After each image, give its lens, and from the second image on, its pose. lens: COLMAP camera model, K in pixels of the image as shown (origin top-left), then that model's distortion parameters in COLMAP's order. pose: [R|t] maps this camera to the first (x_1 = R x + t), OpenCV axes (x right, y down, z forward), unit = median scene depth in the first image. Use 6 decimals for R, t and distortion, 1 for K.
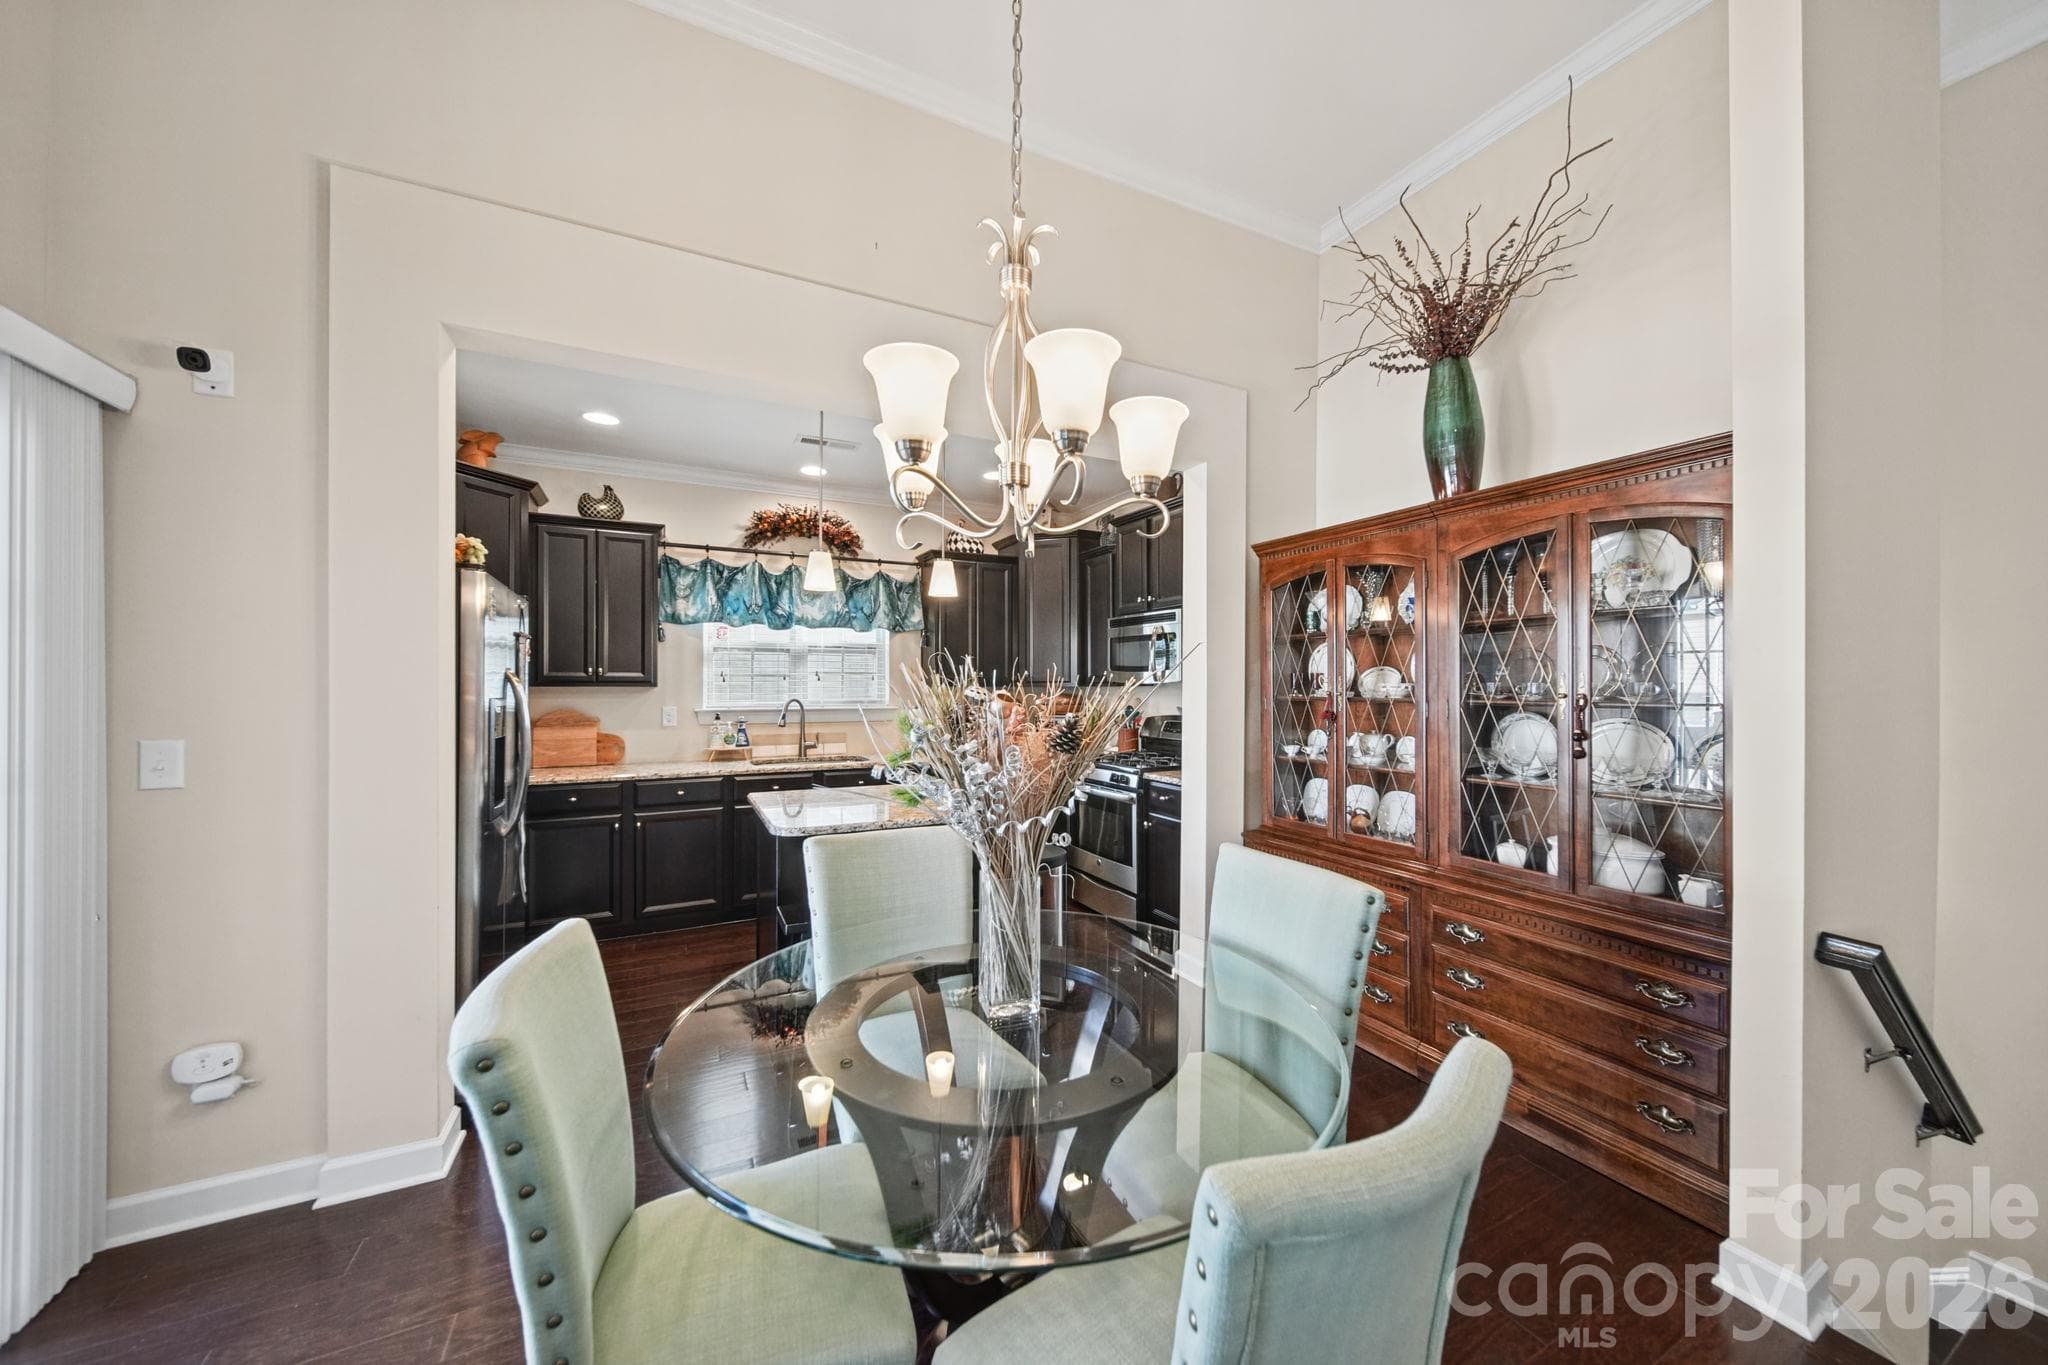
lens RADIAL K [[716.9, 0, 1033.5], [0, 716.9, 683.0], [0, 0, 1]] dist [-0.000796, -0.000703]
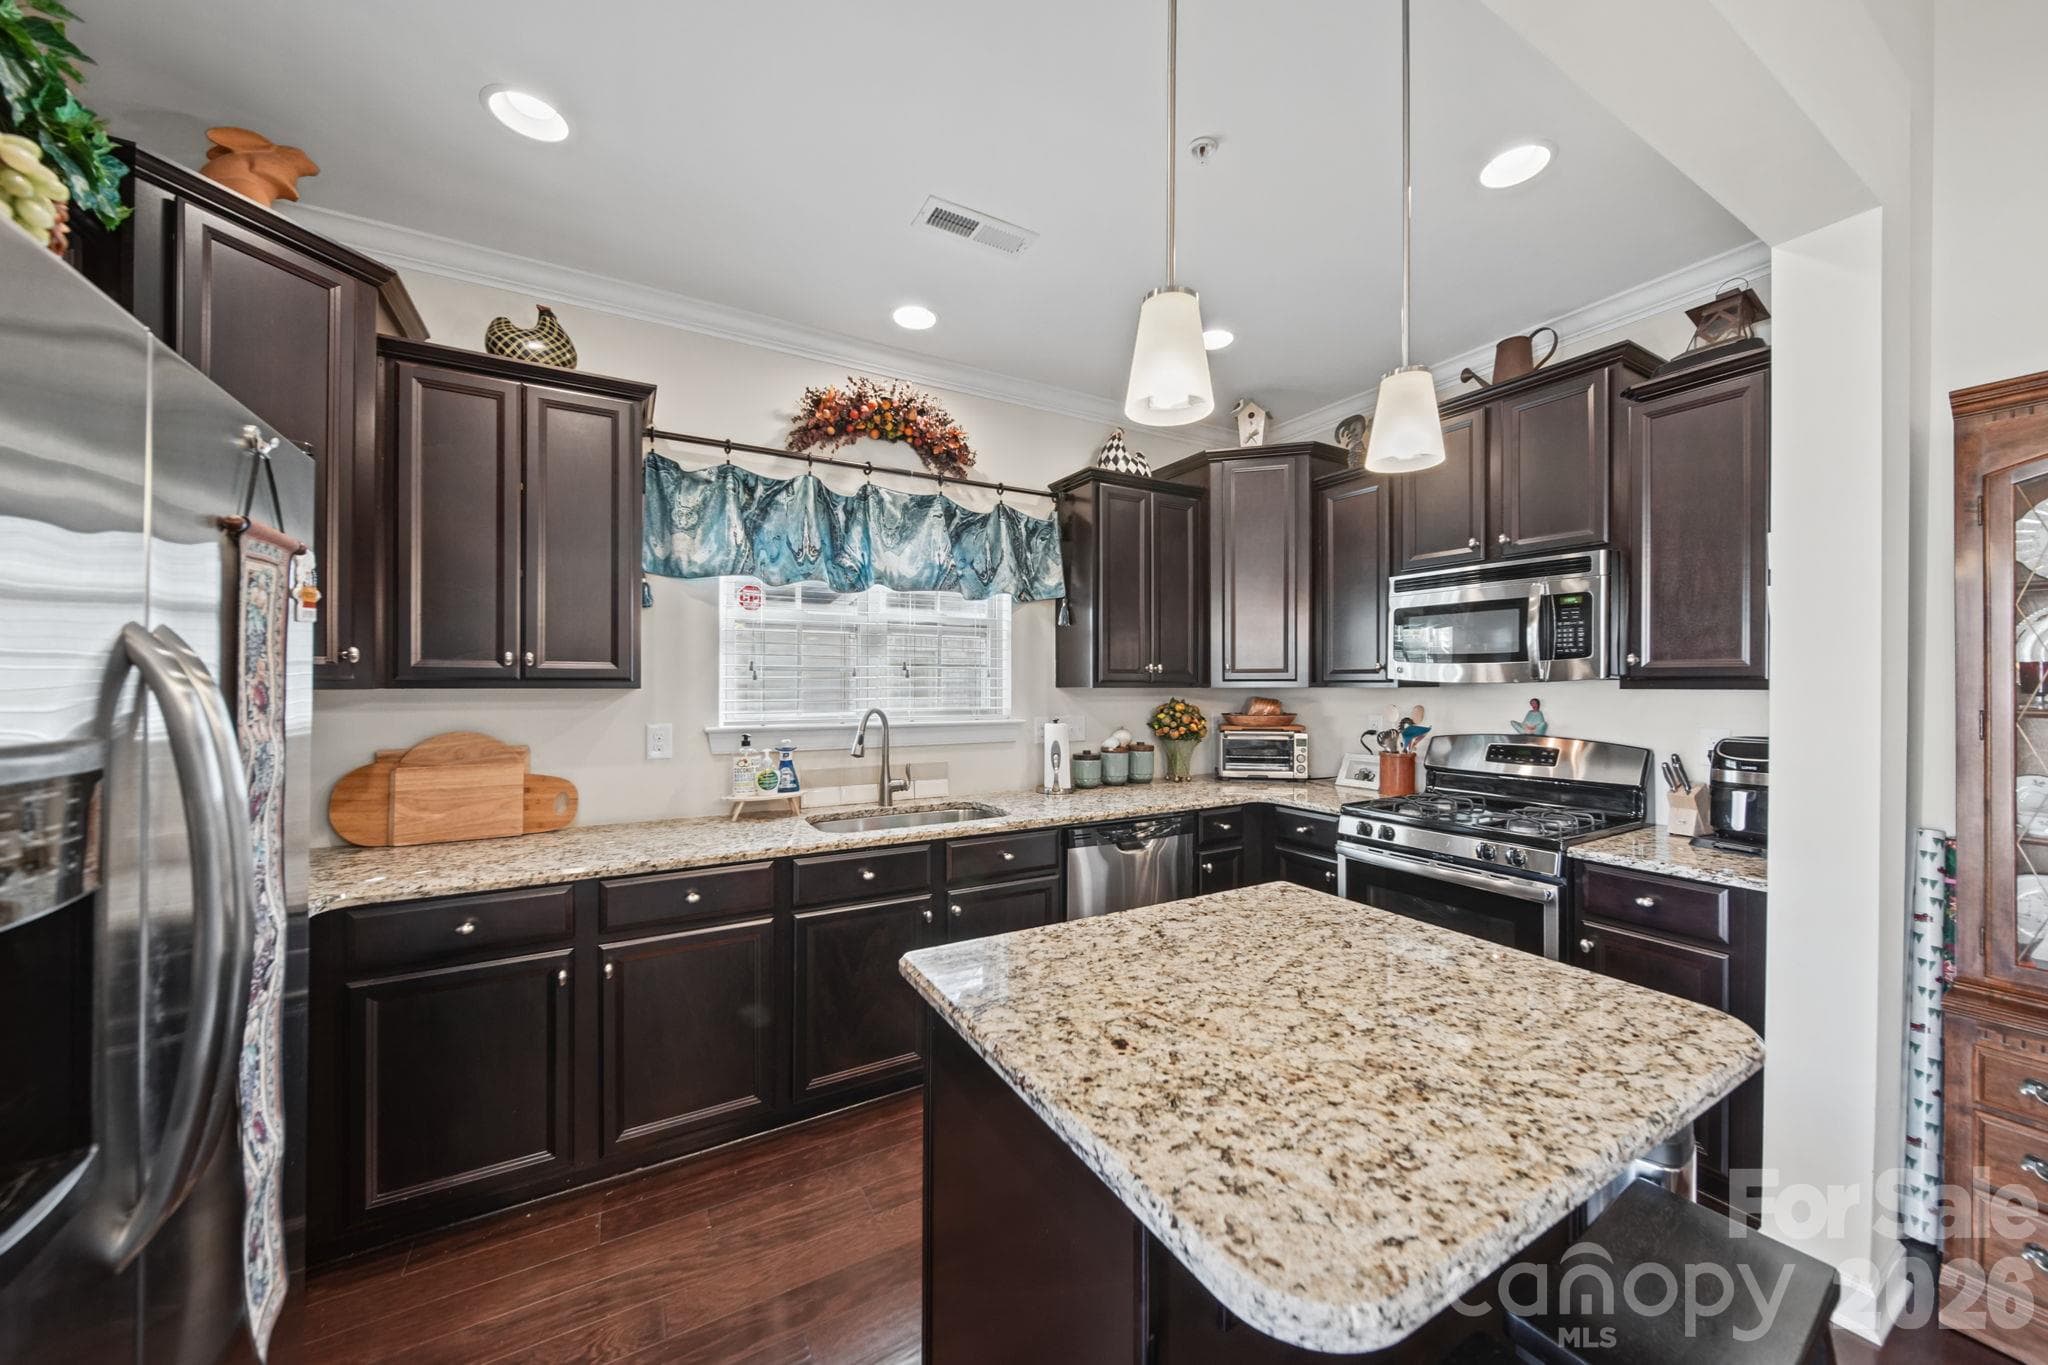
lens RADIAL K [[725.6, 0, 1046.6], [0, 725.6, 682.1], [0, 0, 1]] dist [-0.003513, -0.000045]
pose [[0.998186, 0.000740, 0.060203, -0.282738], [-0.000742, 1.000000, 0.000011, 0.000220], [-0.060203, -0.000056, 0.998186, 0.488676]]
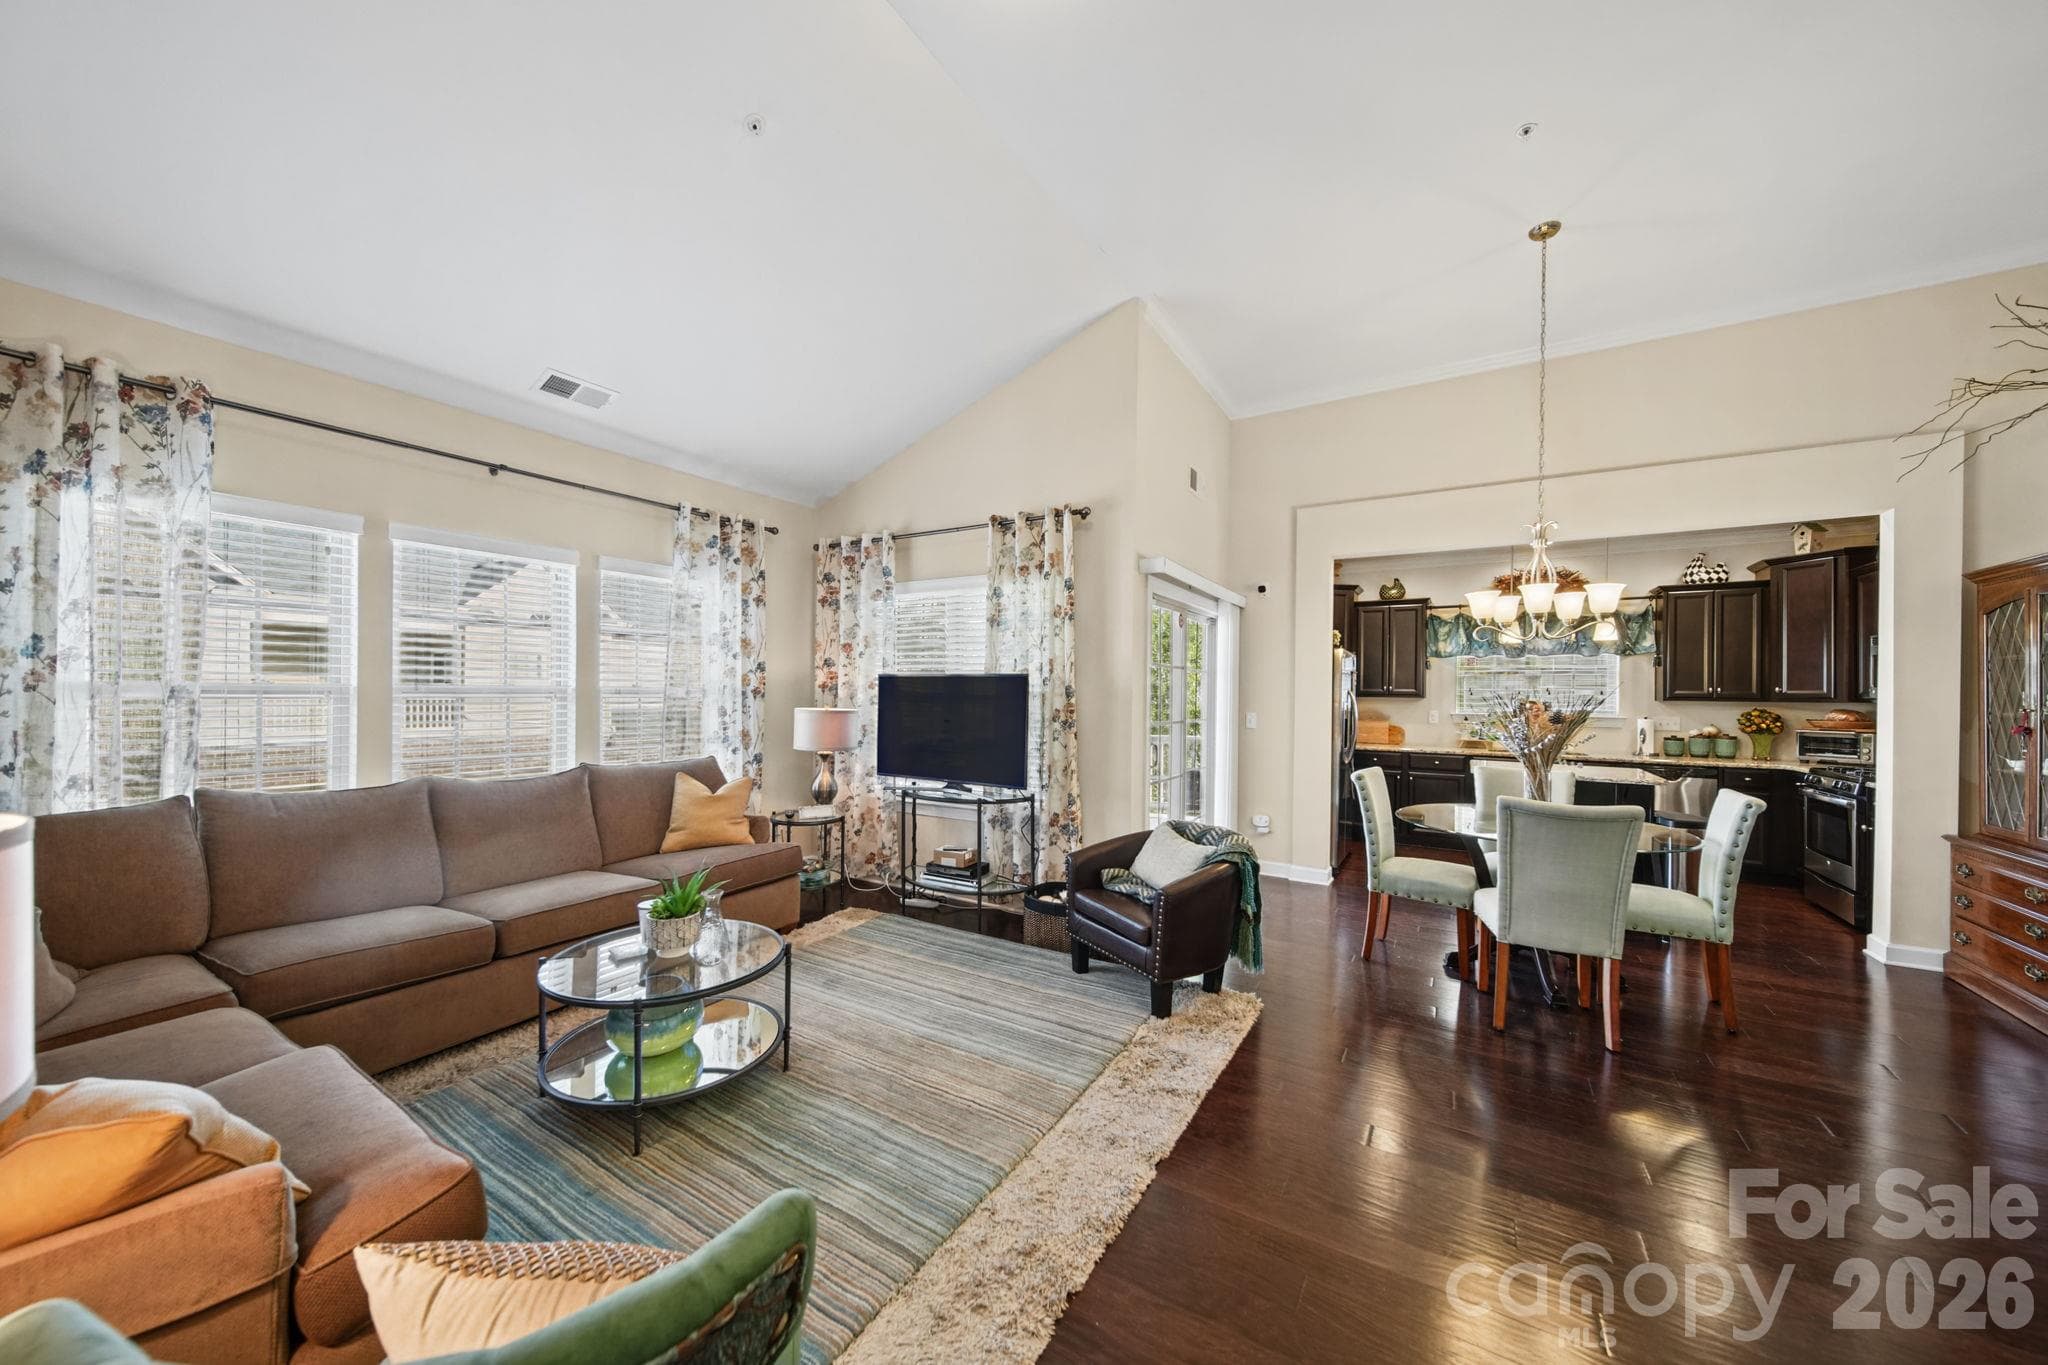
lens RADIAL K [[716.9, 0, 1016.4], [0, 716.9, 692.0], [0, 0, 1]] dist [-0.000796, -0.000703]
pose [[0.512803, 0.004870, -0.858493, 0.436789], [-0.008958, 0.999960, 0.000321, -0.000250], [0.858460, 0.007526, 0.512826, -0.694302]]
